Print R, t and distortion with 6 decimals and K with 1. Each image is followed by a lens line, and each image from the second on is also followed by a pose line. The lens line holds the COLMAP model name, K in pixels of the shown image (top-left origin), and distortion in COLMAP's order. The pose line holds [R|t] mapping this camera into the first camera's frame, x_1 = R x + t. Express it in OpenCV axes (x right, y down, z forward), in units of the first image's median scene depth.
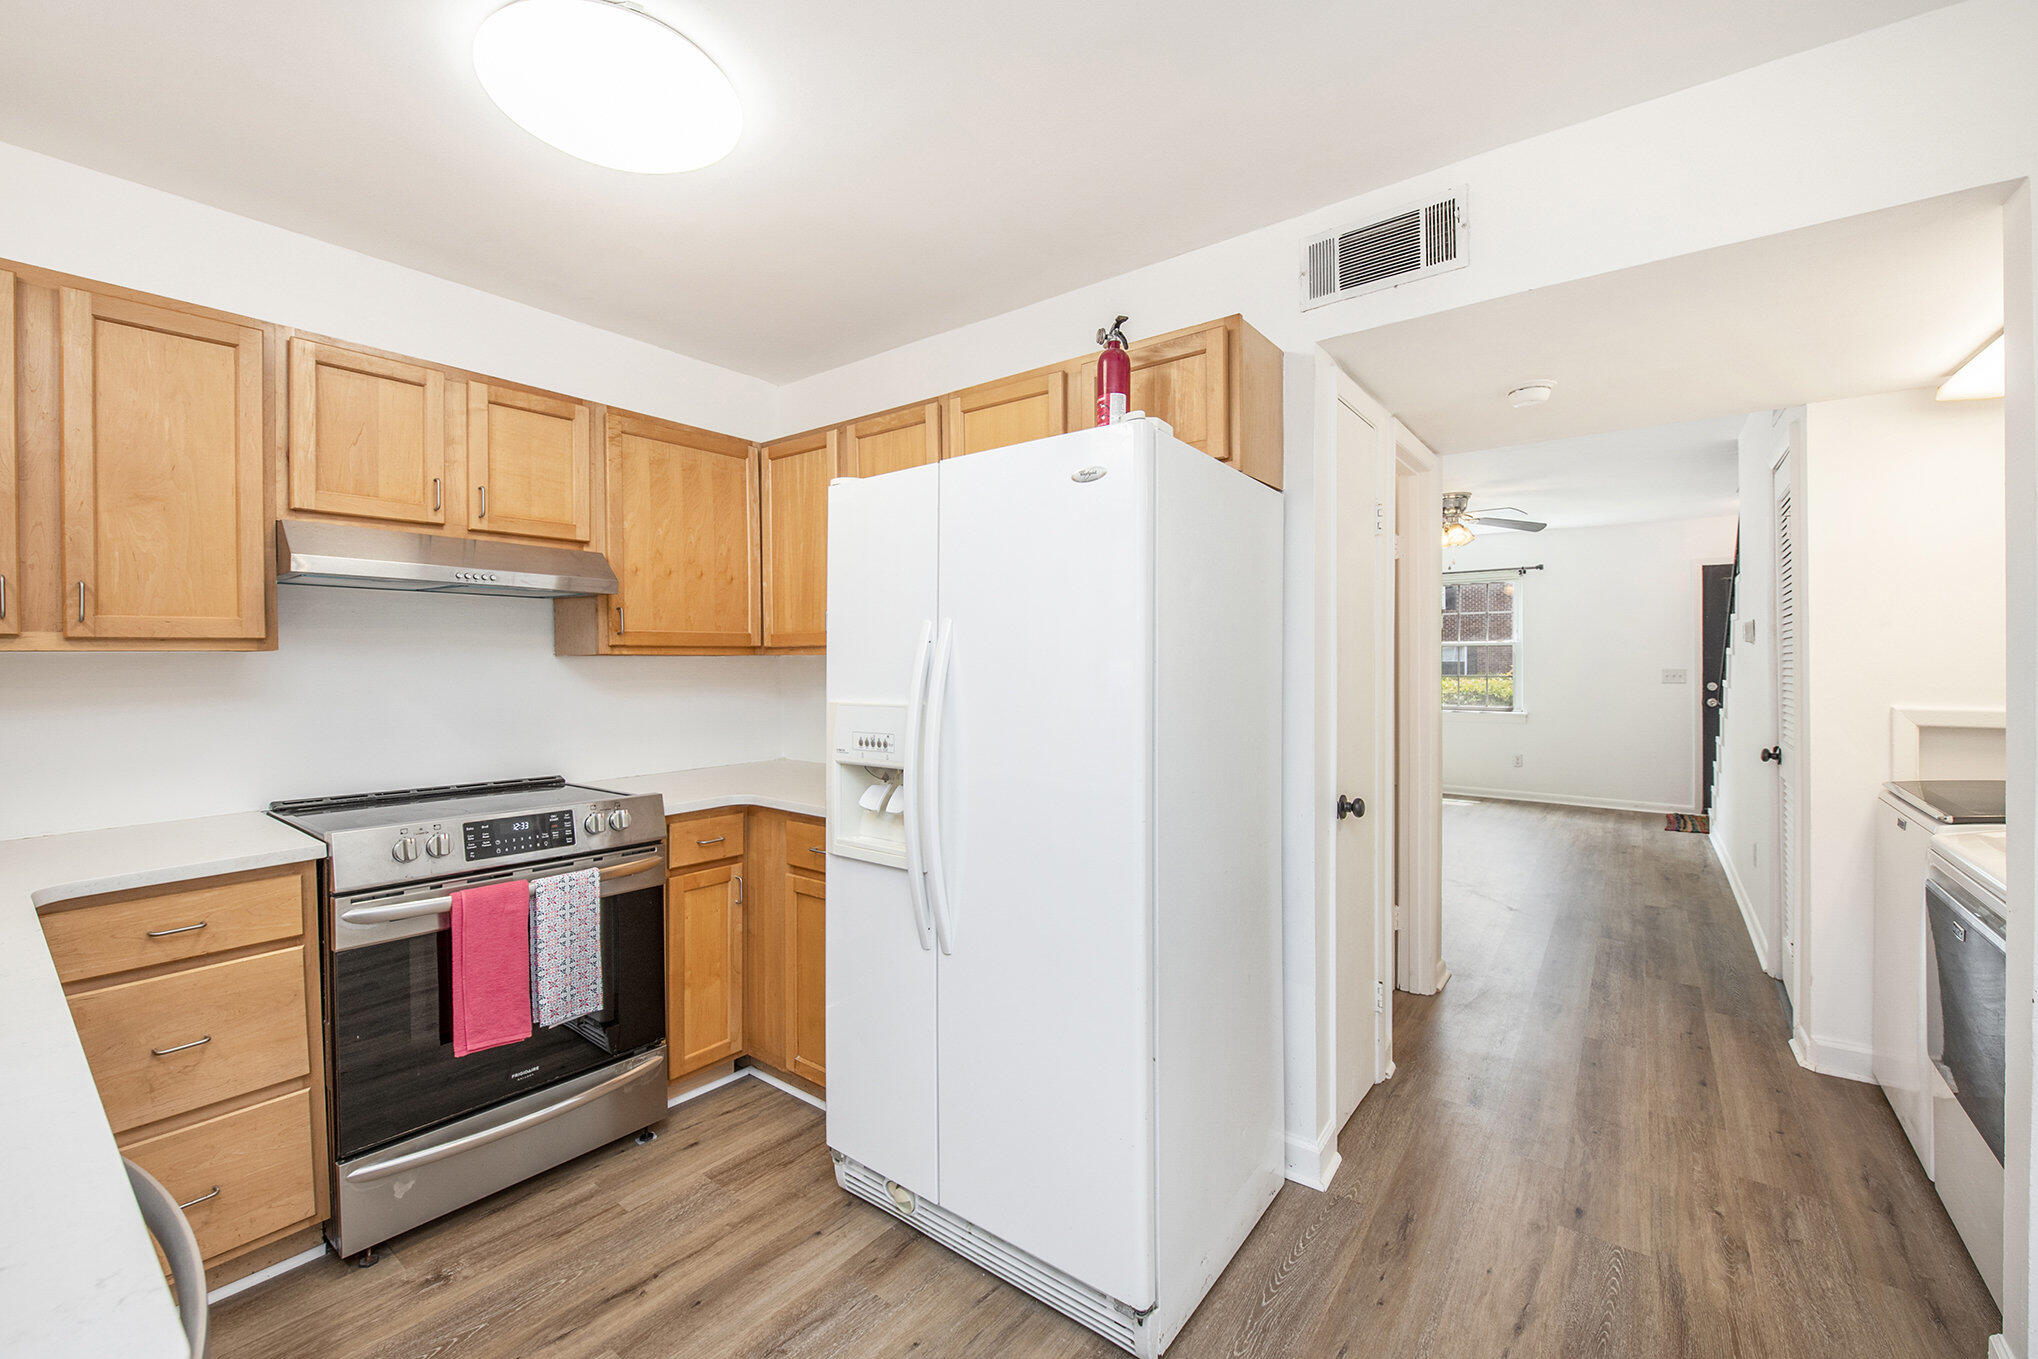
lens RADIAL K [[836.9, 0, 983.4], [0, 836.9, 642.1], [0, 0, 1]] dist [-0.010210, -0.001641]
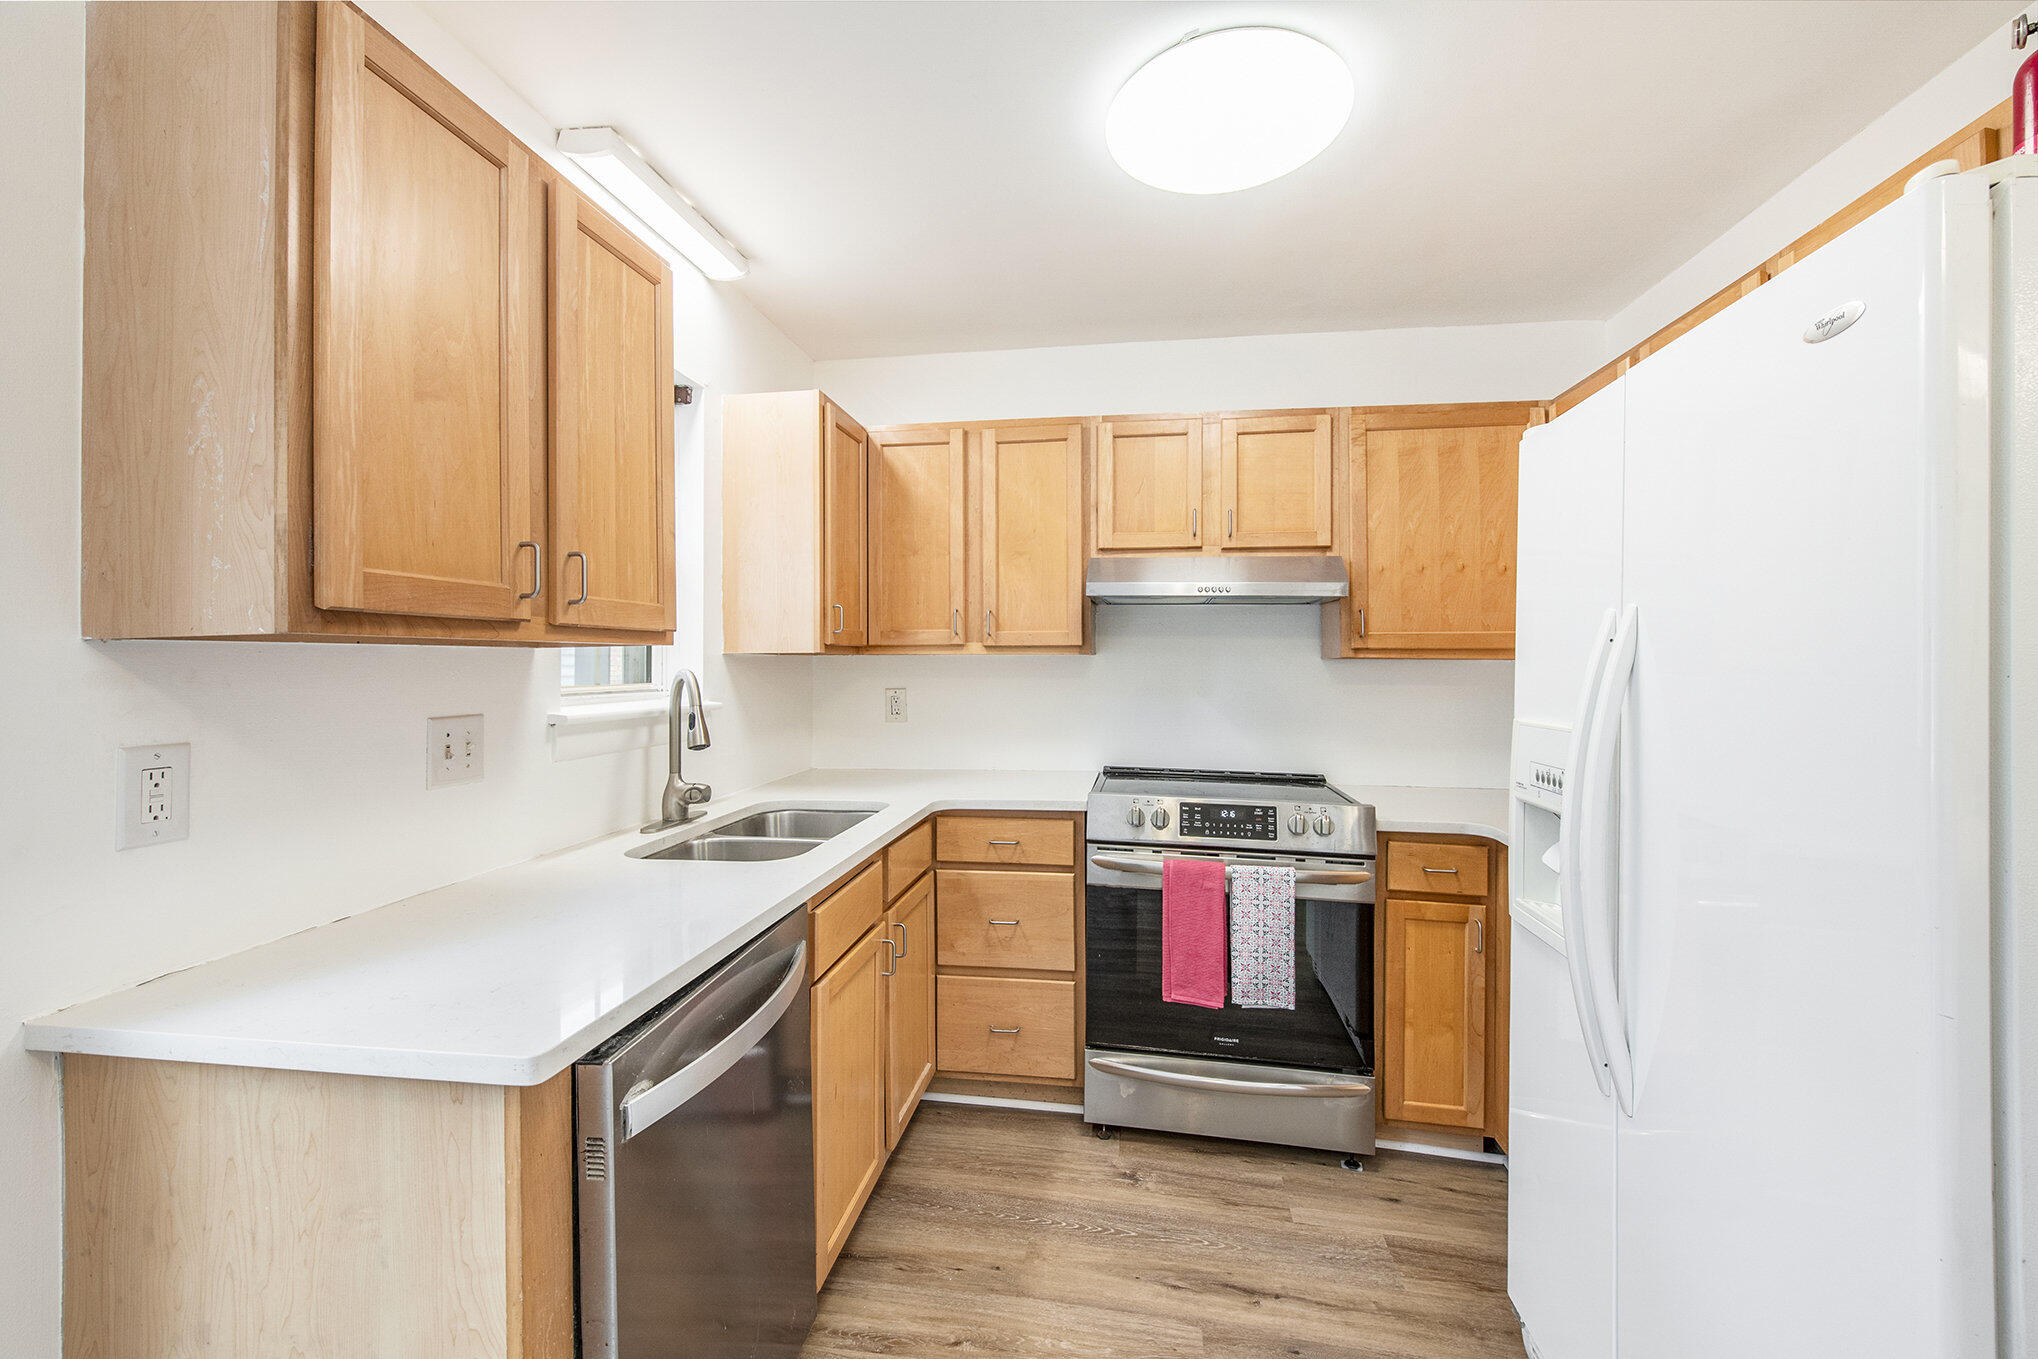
lens RADIAL K [[820.1, 0, 979.1], [0, 820.1, 639.3], [0, 0, 1]] dist [0.003540, 0.000701]
pose [[0.485951, -0.017719, -0.873807, 0.242420], [0.011664, 0.999837, -0.013787, 0.000776], [0.873908, -0.003492, 0.486078, 0.188520]]
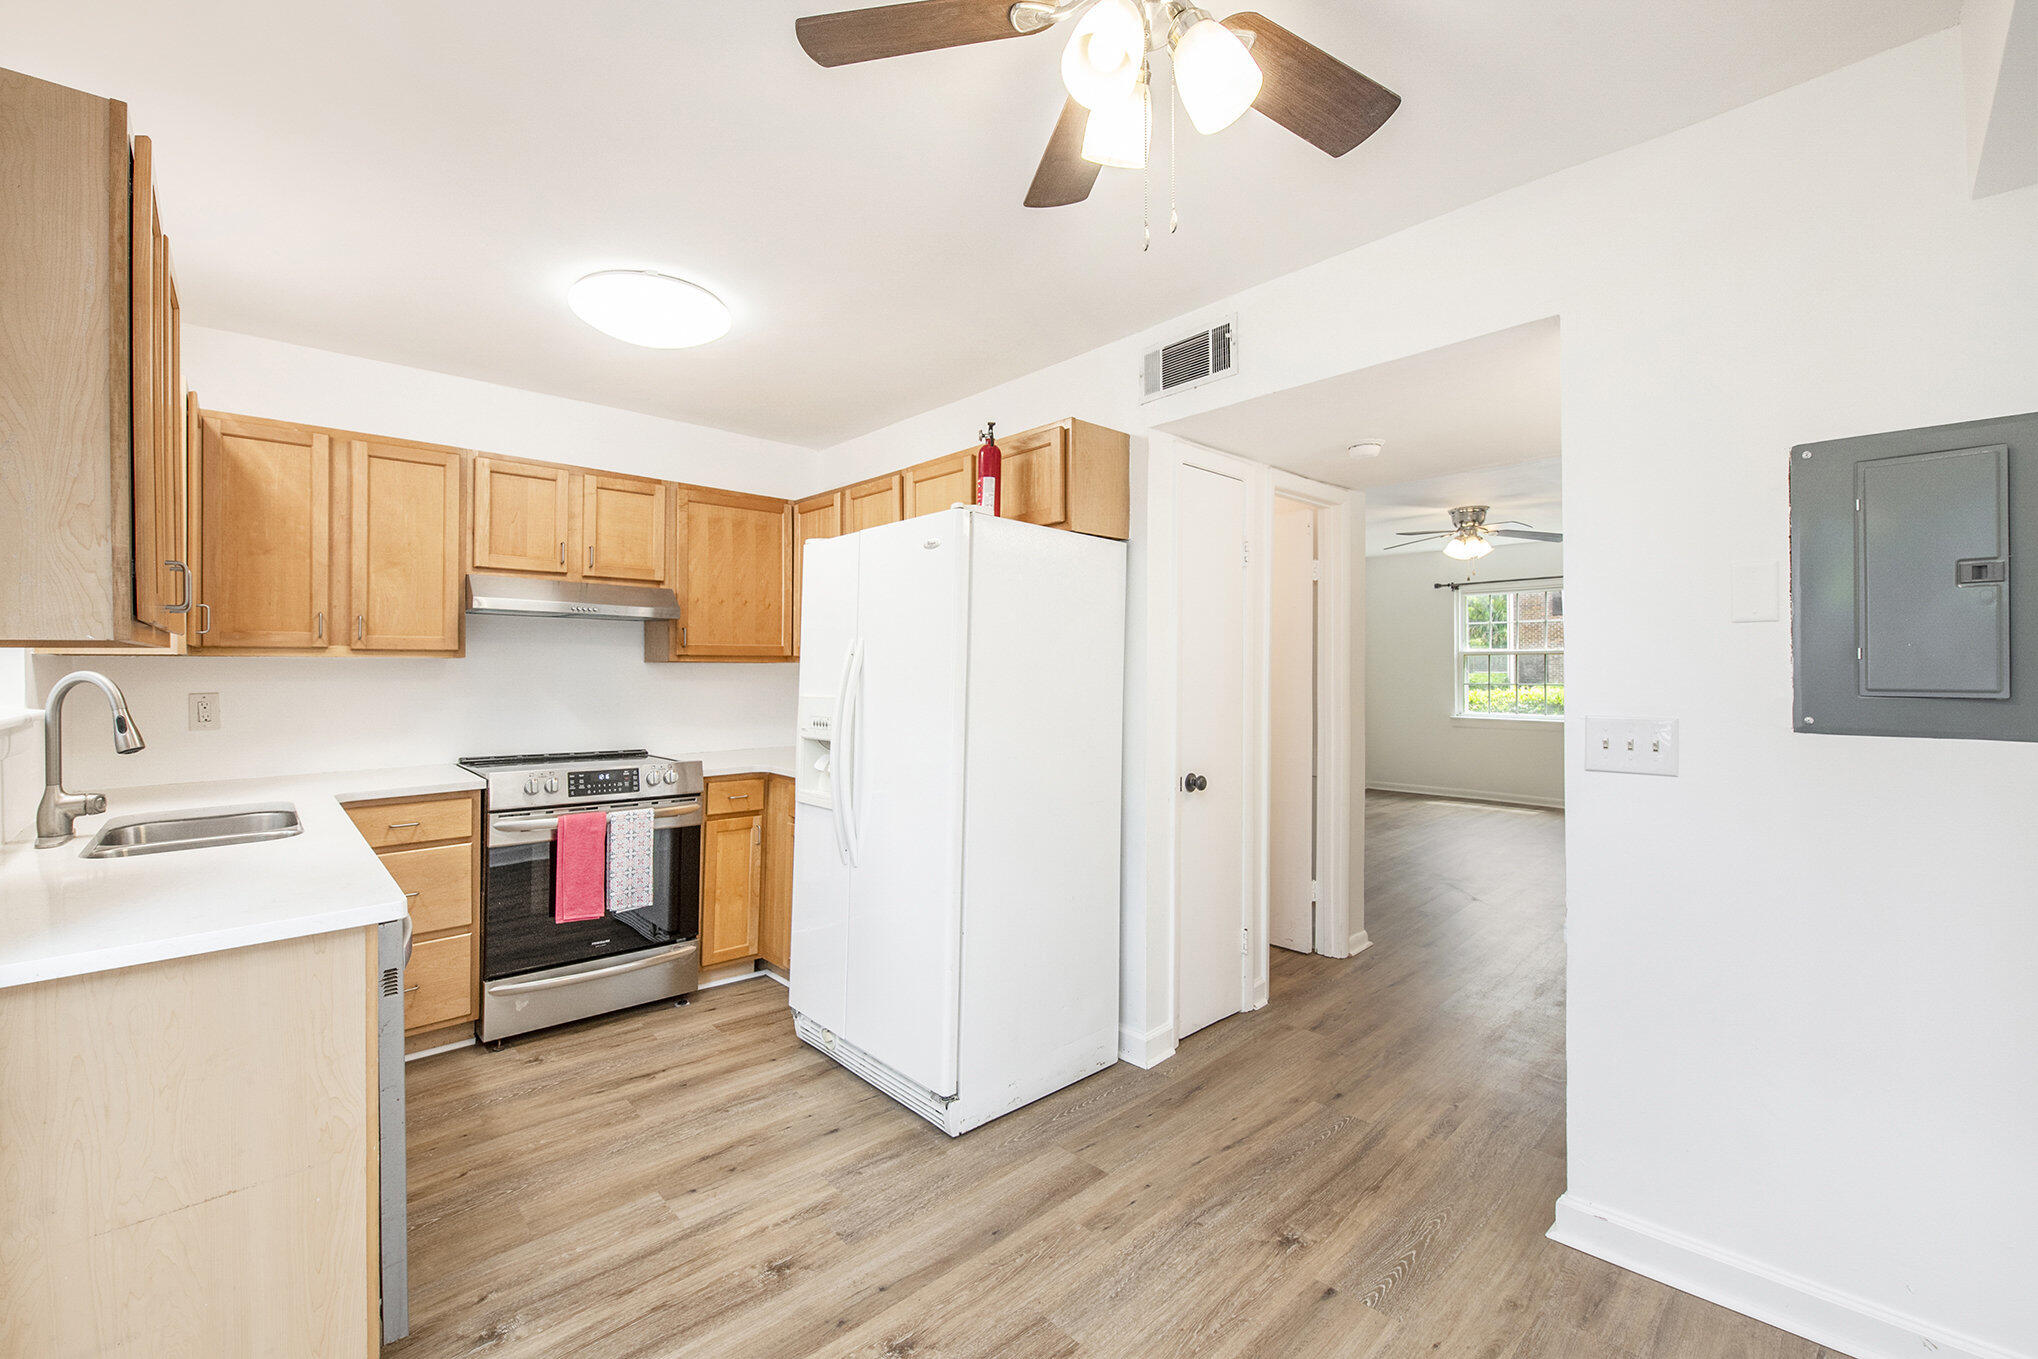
lens RADIAL K [[836.9, 0, 948.3], [0, 836.9, 618.0], [0, 0, 1]] dist [-0.010210, -0.001641]
pose [[0.980678, -0.007264, -0.195494, 0.350114], [-0.000183, 0.999276, -0.038047, -0.006762], [0.195629, 0.037347, 0.979967, -0.361866]]
